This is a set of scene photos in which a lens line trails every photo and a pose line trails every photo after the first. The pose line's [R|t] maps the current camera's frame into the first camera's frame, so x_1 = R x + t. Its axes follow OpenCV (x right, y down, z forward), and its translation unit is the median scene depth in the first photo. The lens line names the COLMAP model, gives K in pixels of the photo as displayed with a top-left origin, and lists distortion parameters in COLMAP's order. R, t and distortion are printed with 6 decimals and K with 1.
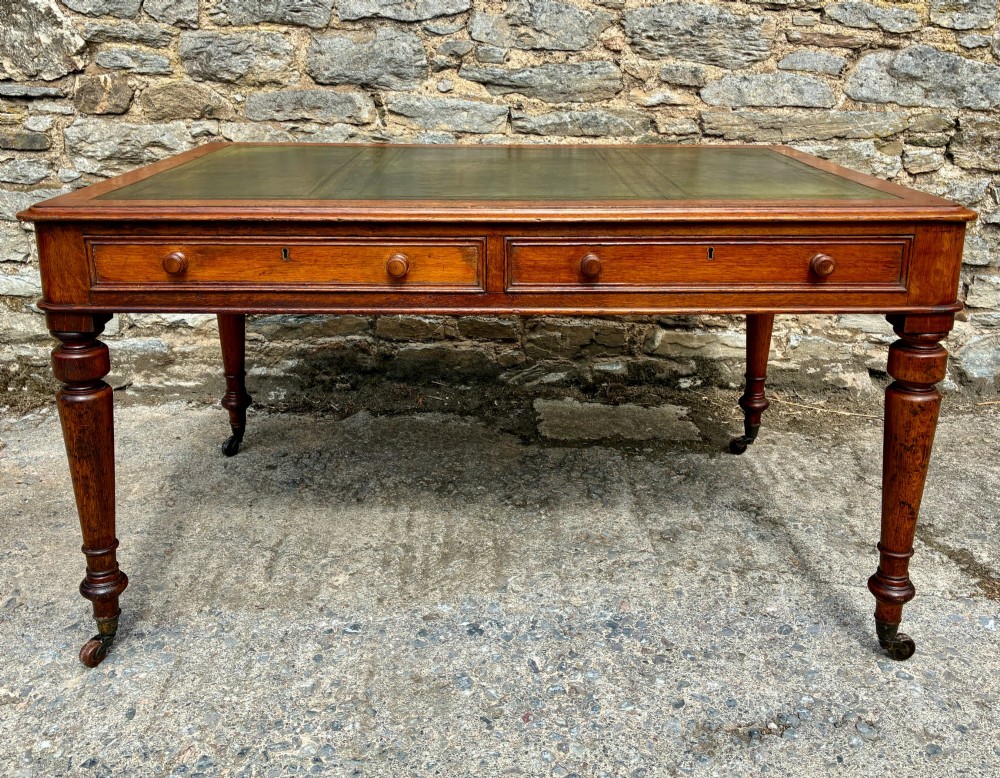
lens RADIAL K [[954.8, 0, 496.3], [0, 954.8, 307.4], [0, 0, 1]] dist [0.021705, 0.000000]
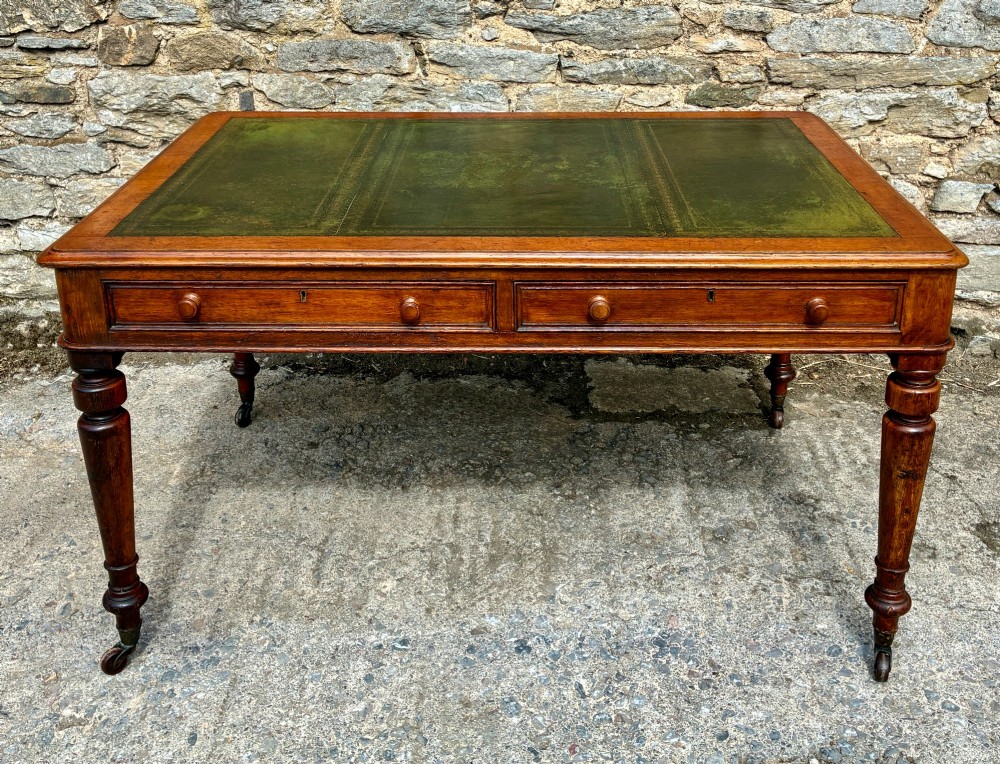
lens RADIAL K [[1096.0, 0, 509.6], [0, 1096.0, 228.0], [0, 0, 1]] dist [0.025067, 0.000000]
pose [[0.999381, 0.000108, -0.035176, 0.003046], [0.002768, 0.996652, 0.081710, -0.132088], [0.035067, -0.081756, 0.996035, -0.078602]]
